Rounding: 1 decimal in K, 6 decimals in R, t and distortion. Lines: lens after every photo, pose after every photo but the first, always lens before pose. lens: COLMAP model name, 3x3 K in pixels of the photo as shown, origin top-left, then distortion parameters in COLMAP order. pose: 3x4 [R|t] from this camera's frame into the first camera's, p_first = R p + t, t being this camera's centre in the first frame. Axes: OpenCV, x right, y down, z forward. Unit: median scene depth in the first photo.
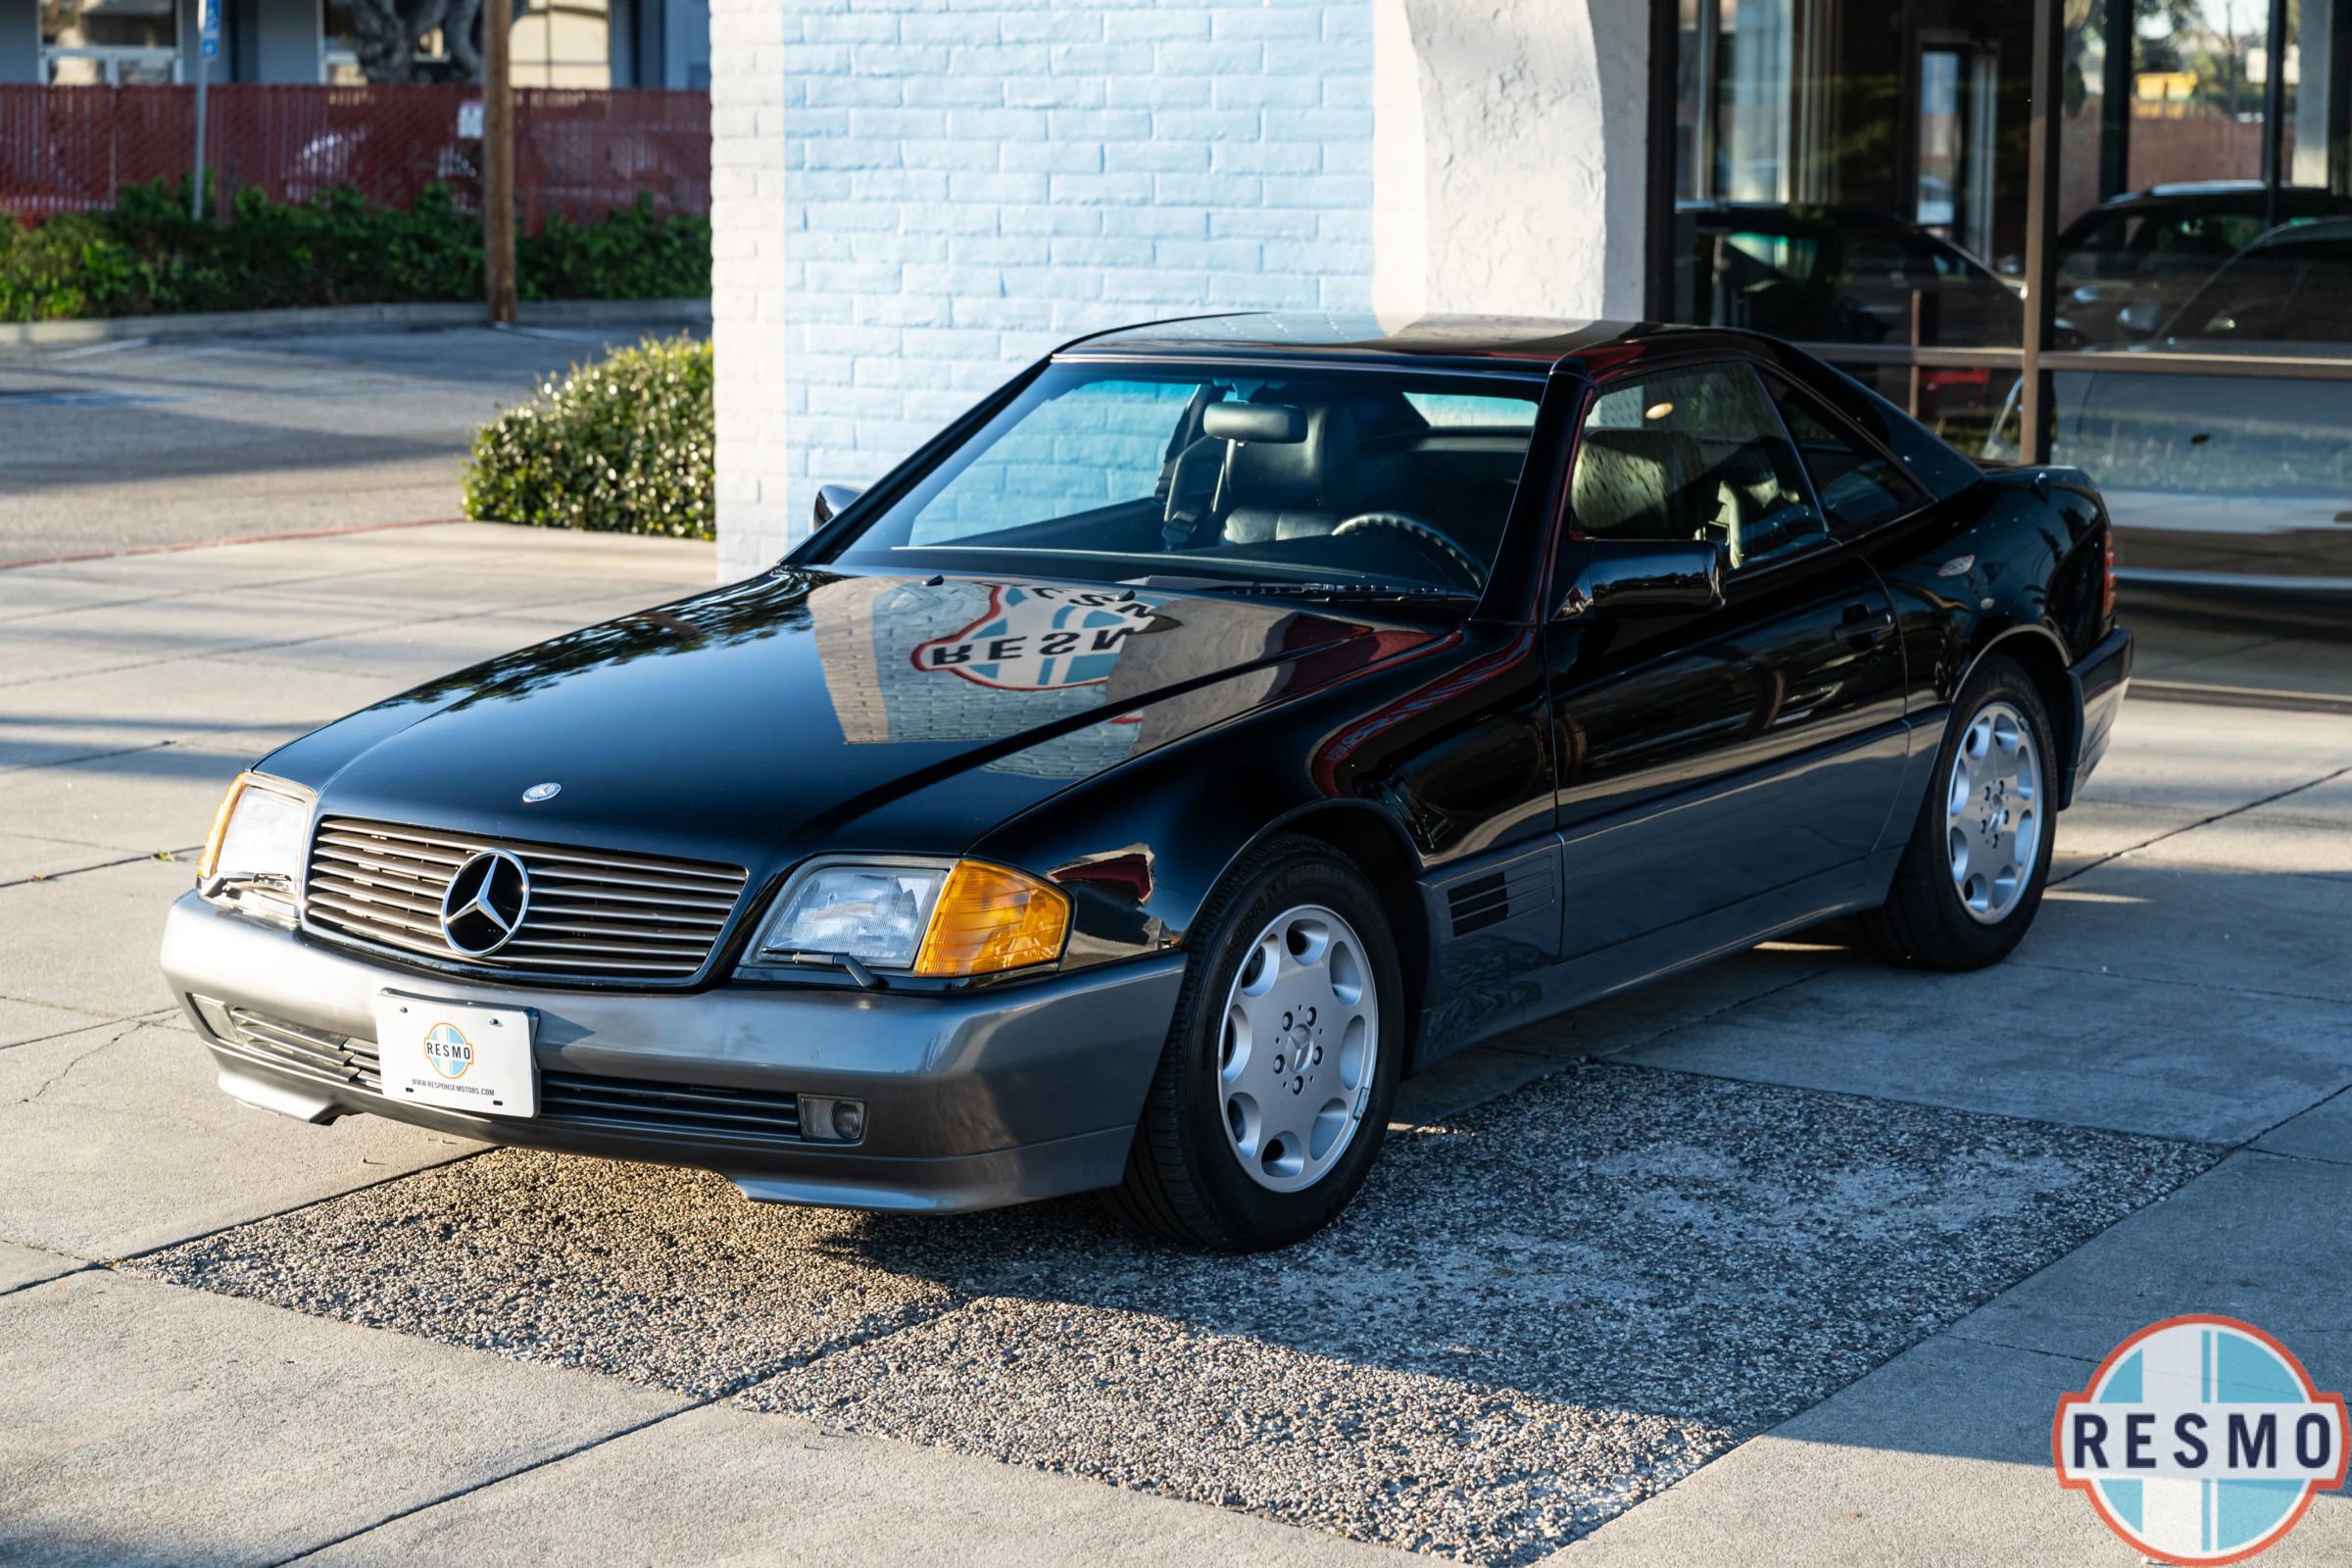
lens RADIAL K [[4560.7, 0, 1292.3], [0, 4560.7, 776.1], [0, 0, 1]] dist [0.016697, -0.083355]
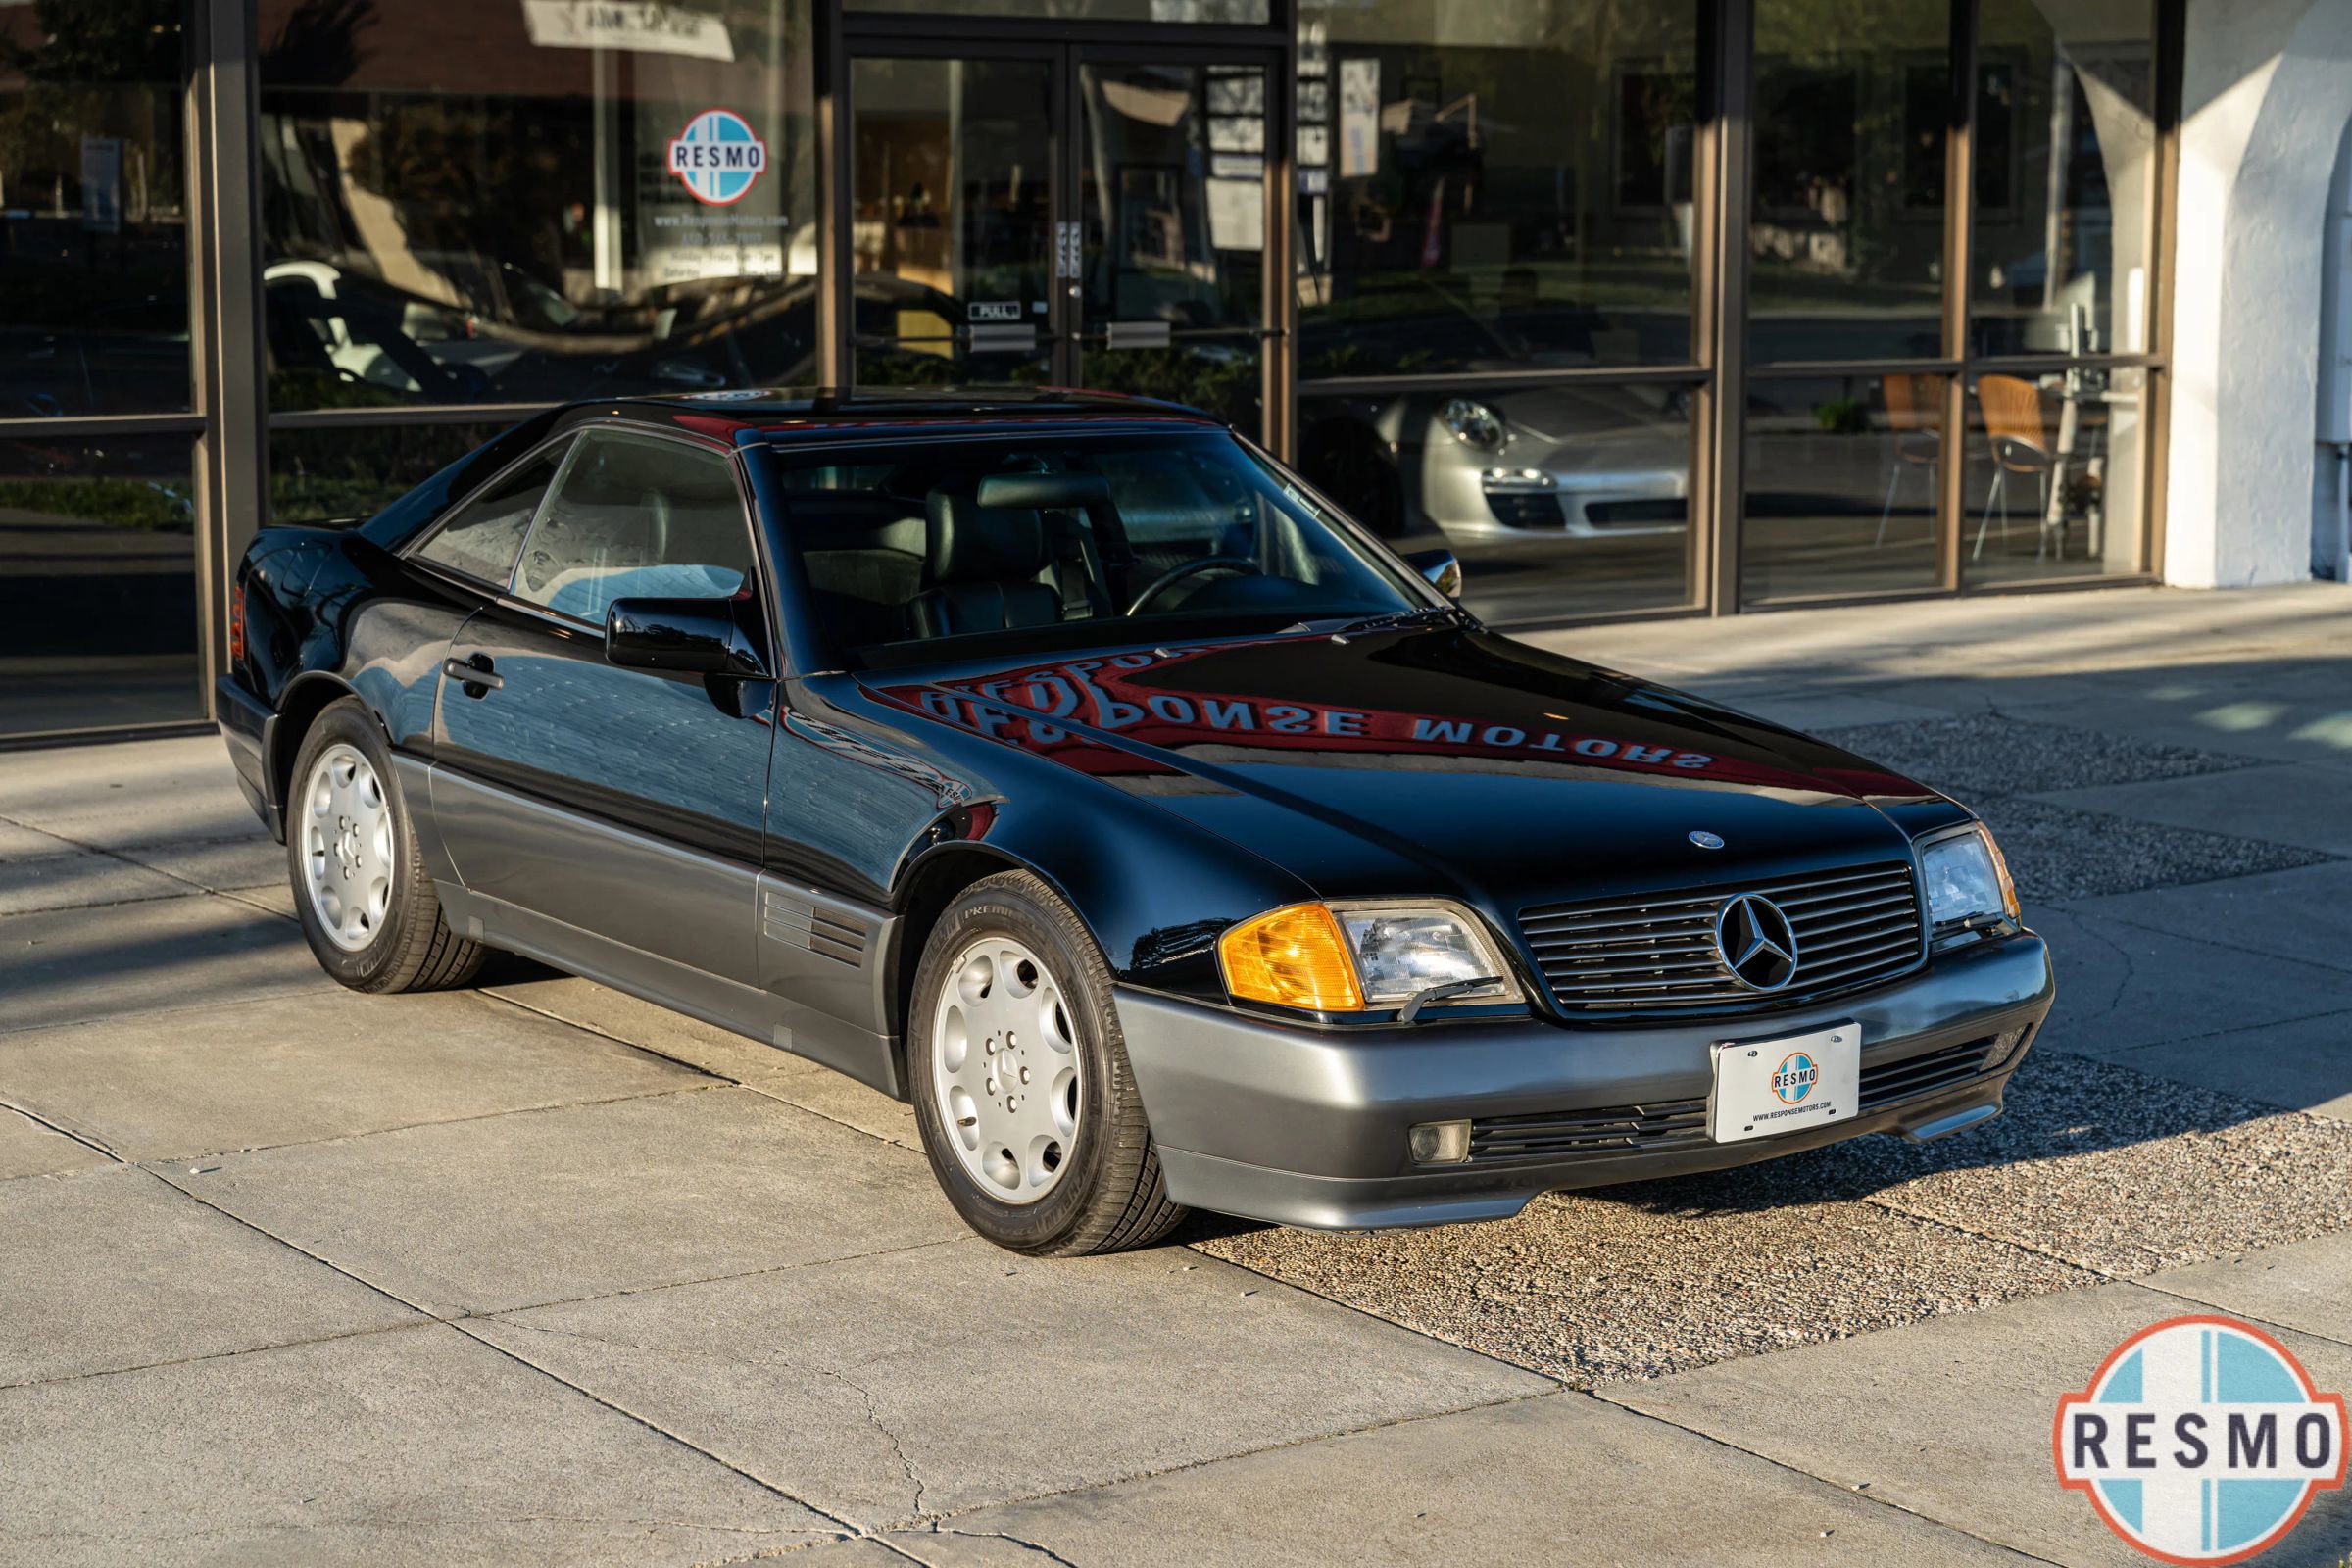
lens RADIAL K [[4197.0, 0, 1176.0], [0, 4197.0, 784.0], [0, 0, 1]] dist [-0.014082, 0.128636]
pose [[0.359341, -0.134577, 0.923452, -1.088614], [0.131079, 0.987016, 0.092834, -0.114504], [-0.923955, 0.087686, 0.372315, 0.716504]]
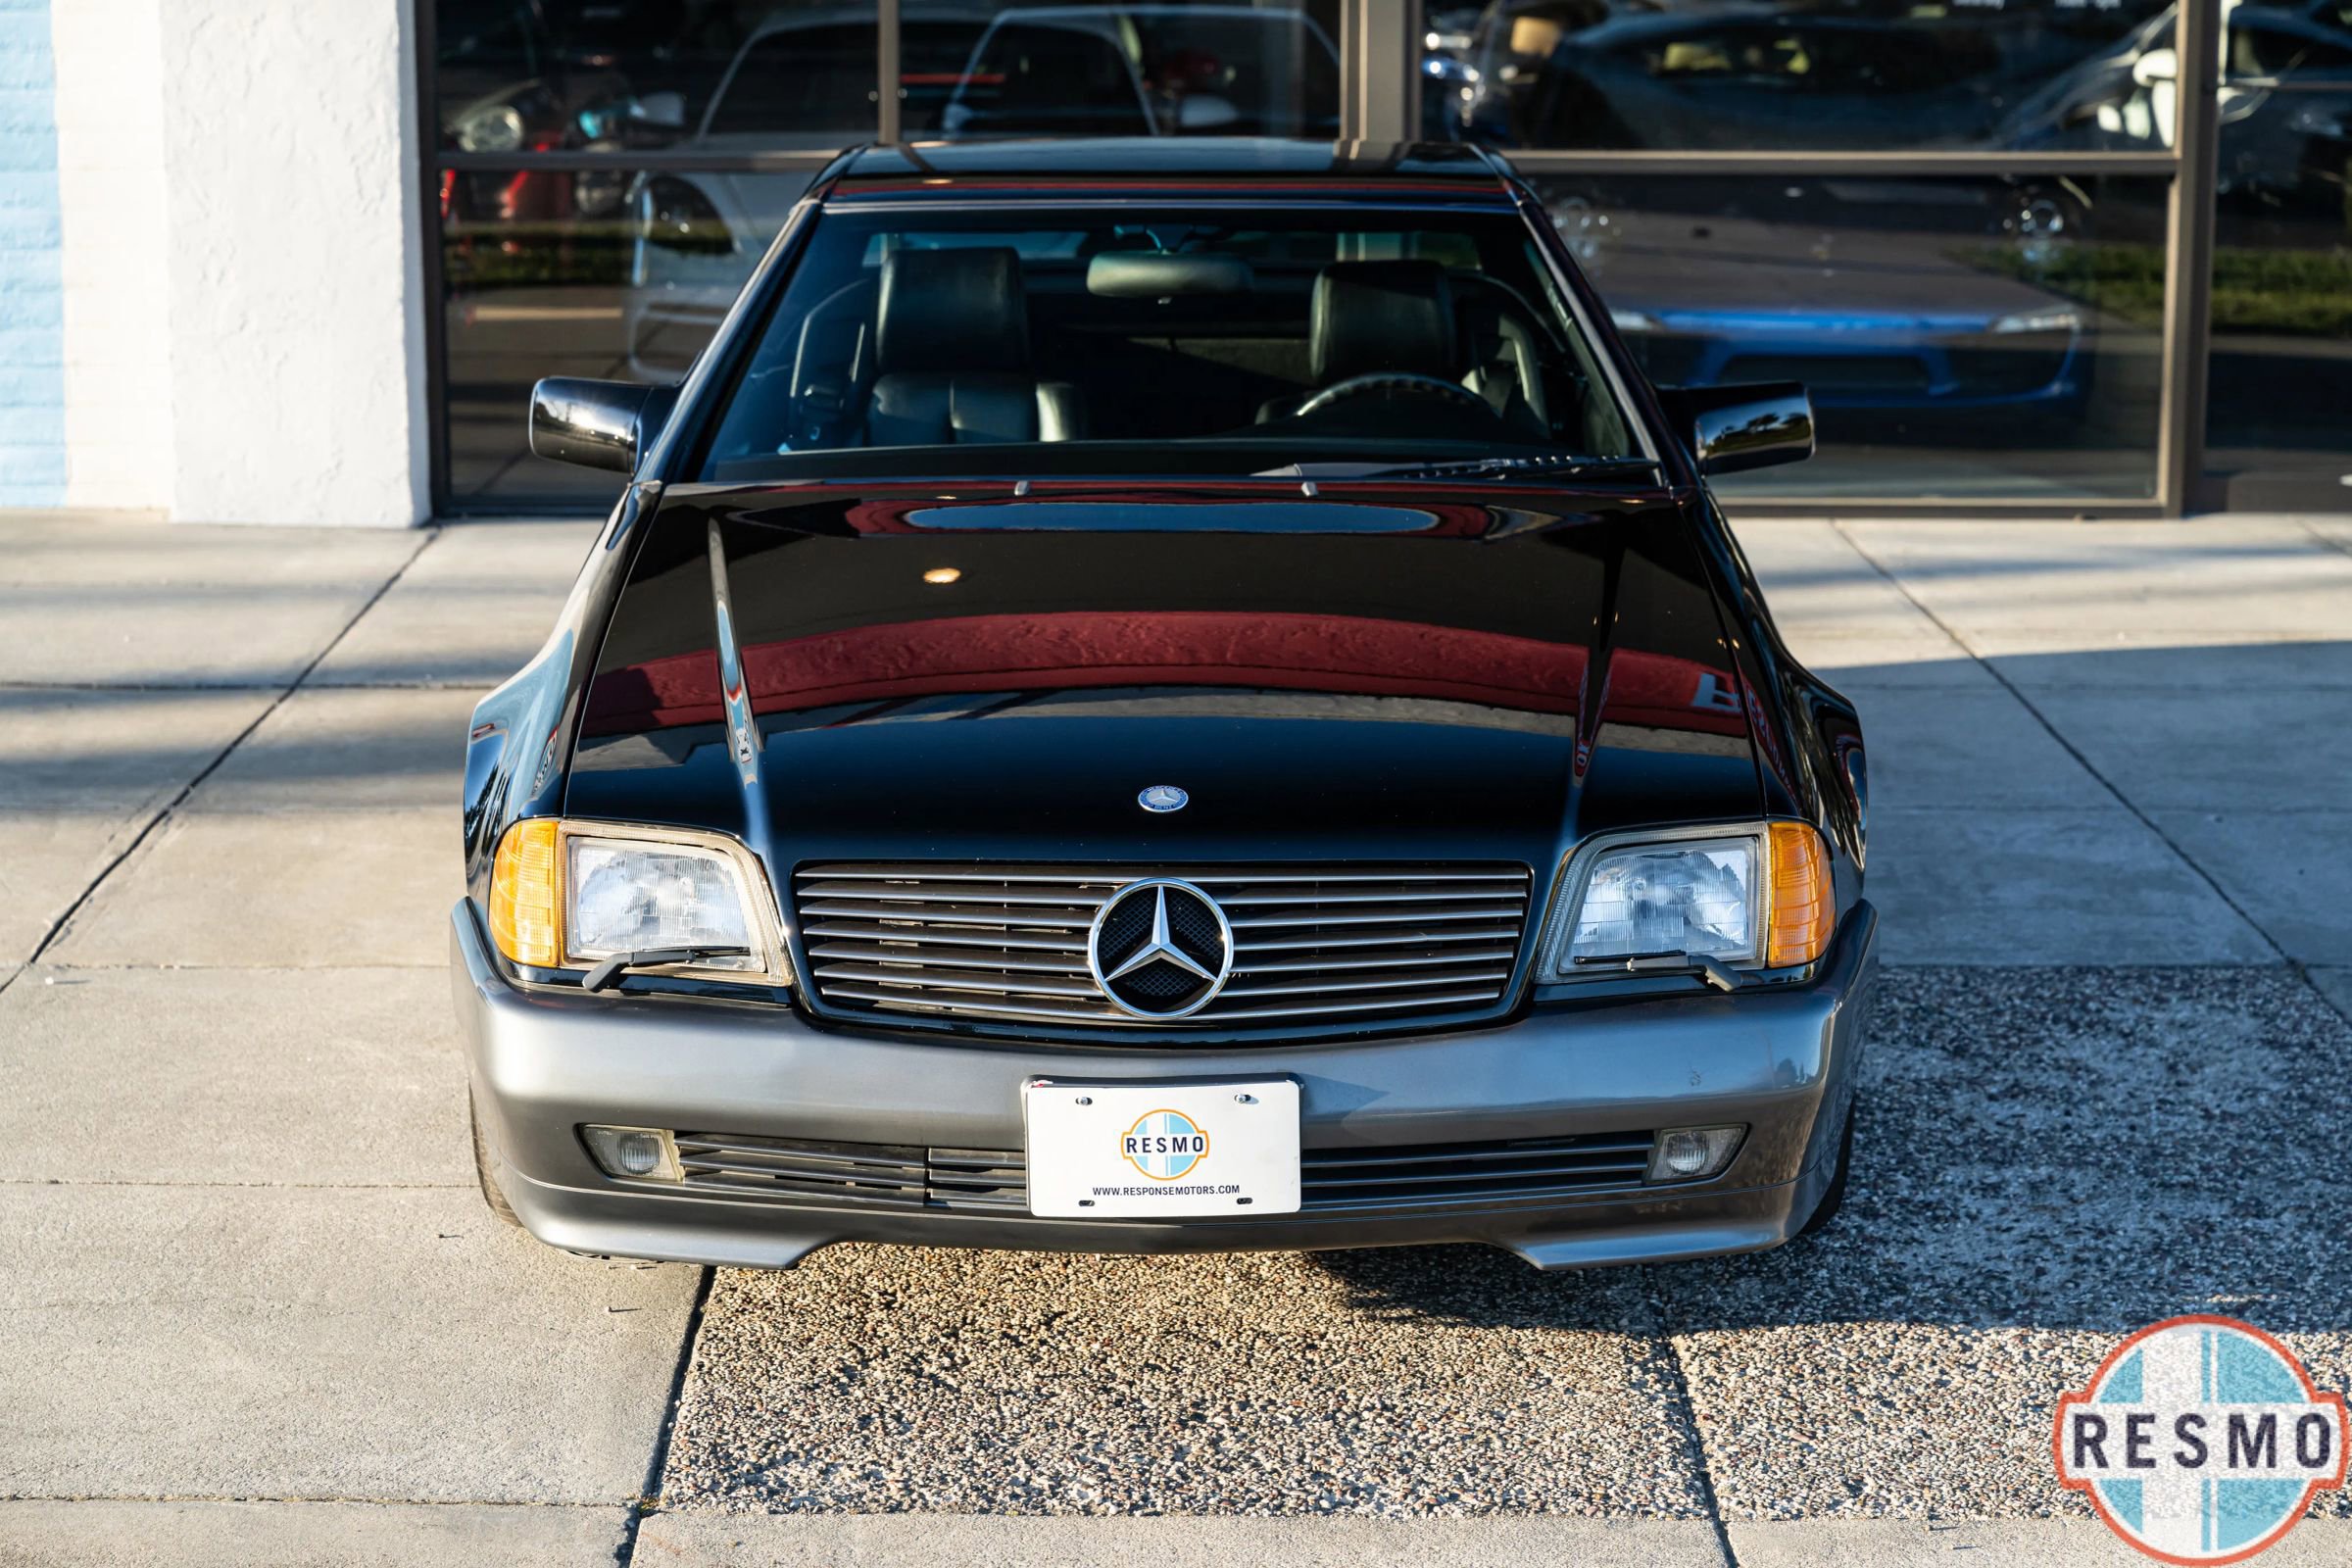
lens RADIAL K [[4570.5, 0, 1259.7], [0, 4570.5, 791.4], [0, 0, 1]] dist [0.008868, 0.008128]
pose [[0.828535, -0.109862, 0.549054, -0.557170], [0.080807, 0.993758, 0.076905, -0.054147], [-0.554076, -0.019351, 0.832241, 0.330039]]
